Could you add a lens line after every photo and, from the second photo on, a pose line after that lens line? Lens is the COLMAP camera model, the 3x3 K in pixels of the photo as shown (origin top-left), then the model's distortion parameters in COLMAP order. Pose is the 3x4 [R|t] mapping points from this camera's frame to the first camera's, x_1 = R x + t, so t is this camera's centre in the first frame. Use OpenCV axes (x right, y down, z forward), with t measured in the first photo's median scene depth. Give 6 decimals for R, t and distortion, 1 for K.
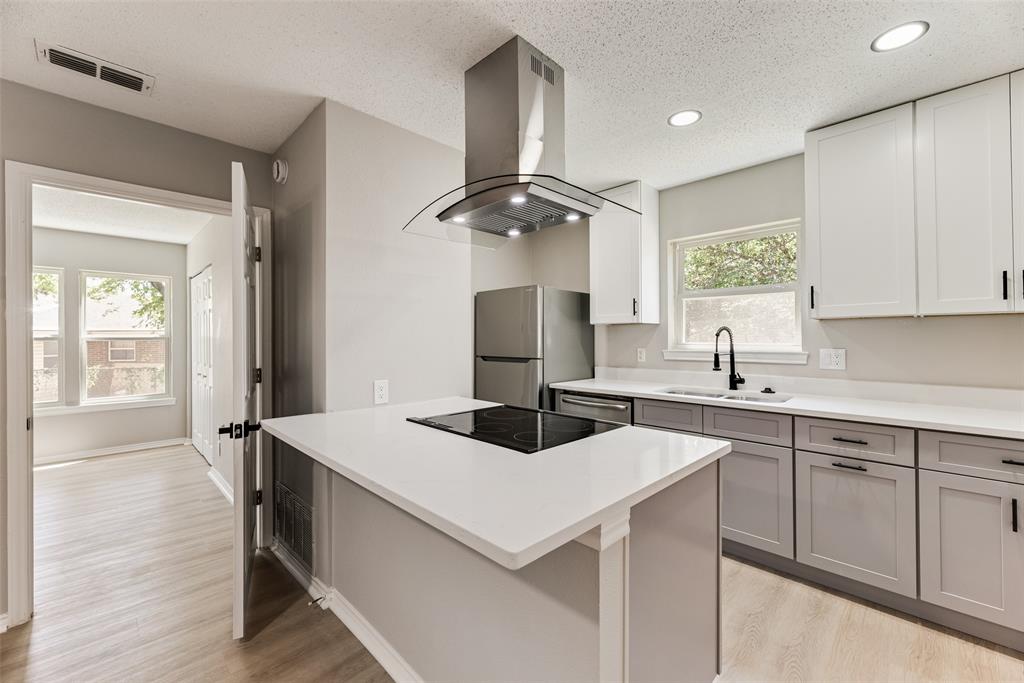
lens RADIAL K [[416.4, 0, 511.7], [0, 416.4, 337.7], [0, 0, 1]] dist [0.003019, 0.000558]
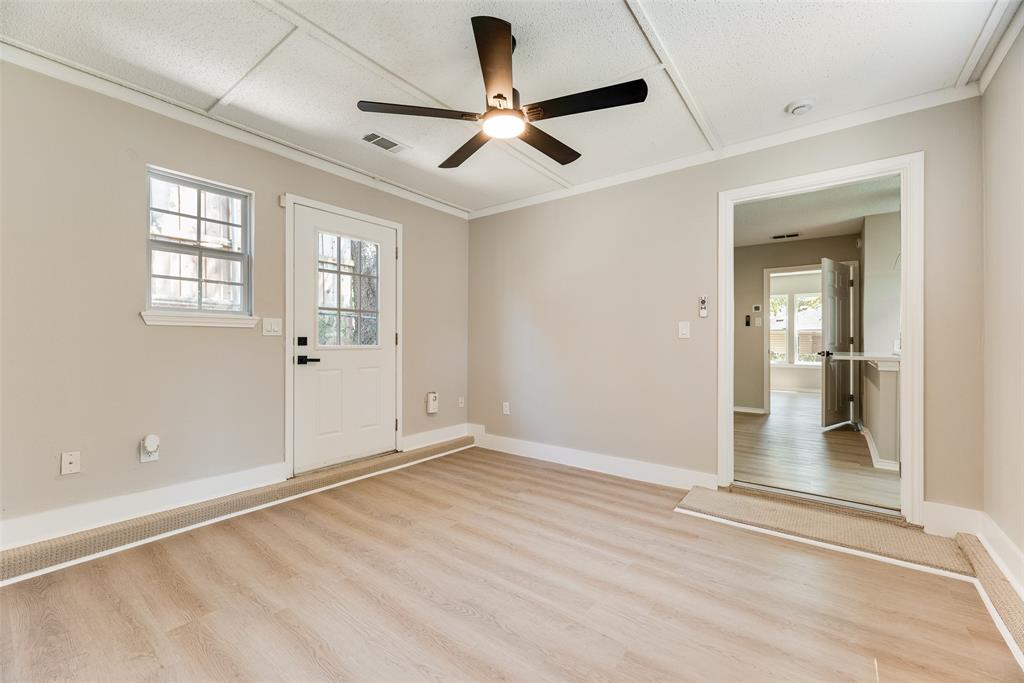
lens RADIAL K [[416.4, 0, 511.8], [0, 416.4, 343.8], [0, 0, 1]] dist [0.003019, 0.000558]
pose [[0.123840, -0.001442, -0.992301, 0.823428], [-0.003242, 0.999993, -0.001857, 0.075268], [0.992297, 0.003448, 0.123834, -0.624354]]
